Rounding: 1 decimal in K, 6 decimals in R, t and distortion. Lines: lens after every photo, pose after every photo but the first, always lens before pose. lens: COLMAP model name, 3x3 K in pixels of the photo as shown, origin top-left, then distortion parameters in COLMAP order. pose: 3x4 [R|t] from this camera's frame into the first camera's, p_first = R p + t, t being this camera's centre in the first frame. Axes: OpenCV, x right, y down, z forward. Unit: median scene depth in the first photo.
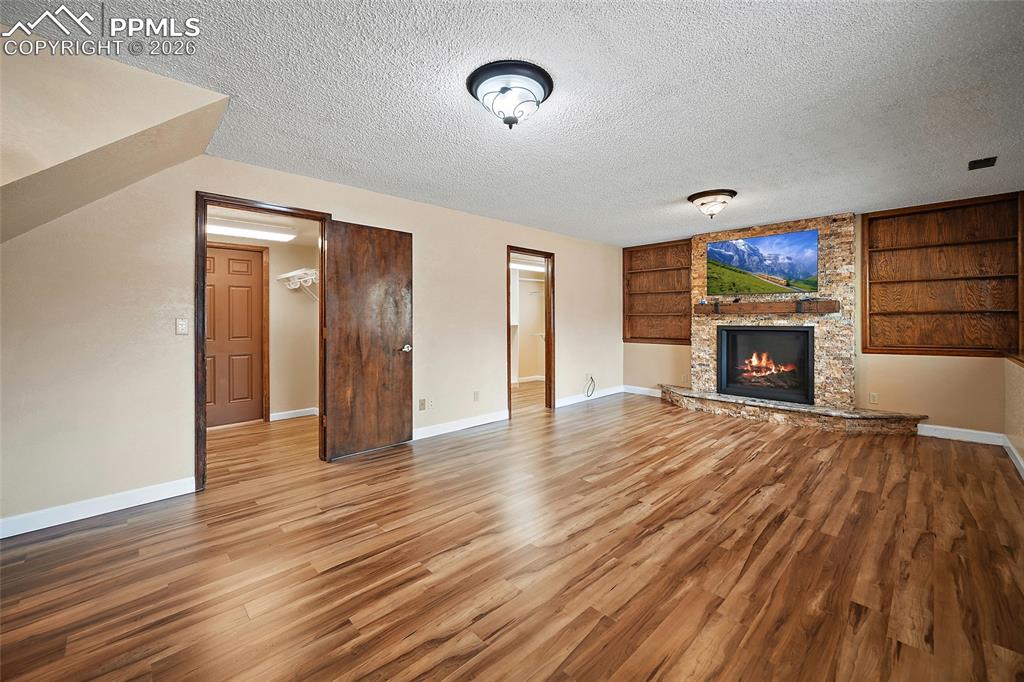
lens RADIAL K [[415.9, 0, 512.0], [0, 415.9, 315.8], [0, 0, 1]] dist [-0.001978, -0.000023]
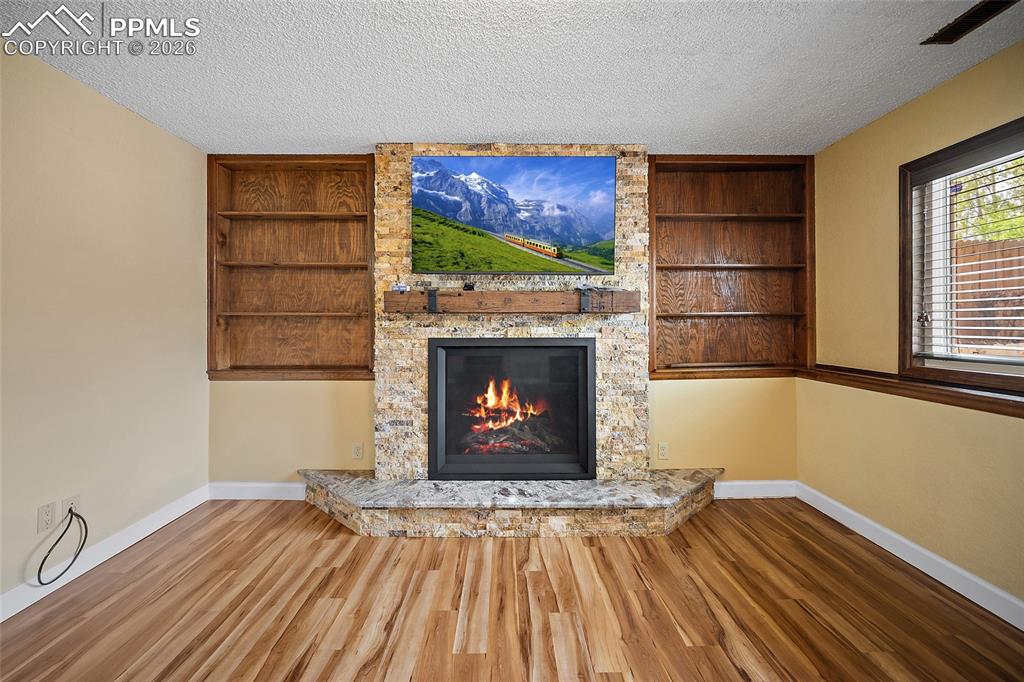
lens RADIAL K [[410.8, 0, 511.5], [0, 410.8, 329.3], [0, 0, 1]] dist [-0.004354, 0.000491]
pose [[0.686652, -0.003904, 0.726976, 0.238346], [-0.005869, 0.999923, 0.010913, 0.008182], [-0.726962, -0.011760, 0.686577, 0.670189]]
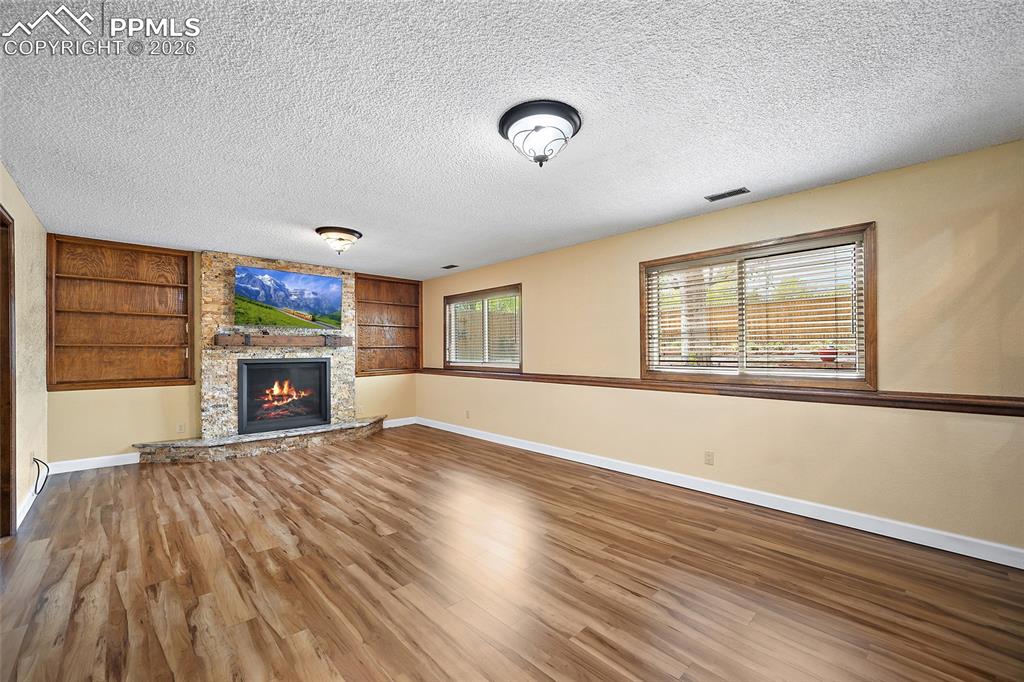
lens RADIAL K [[409.4, 0, 515.8], [0, 409.4, 342.5], [0, 0, 1]] dist [-0.002423, -0.000099]
pose [[-0.002523, 0.020563, 0.999785, -0.427973], [-0.004116, 0.999780, -0.020573, 0.003531], [-0.999988, -0.004167, -0.002438, 0.447631]]
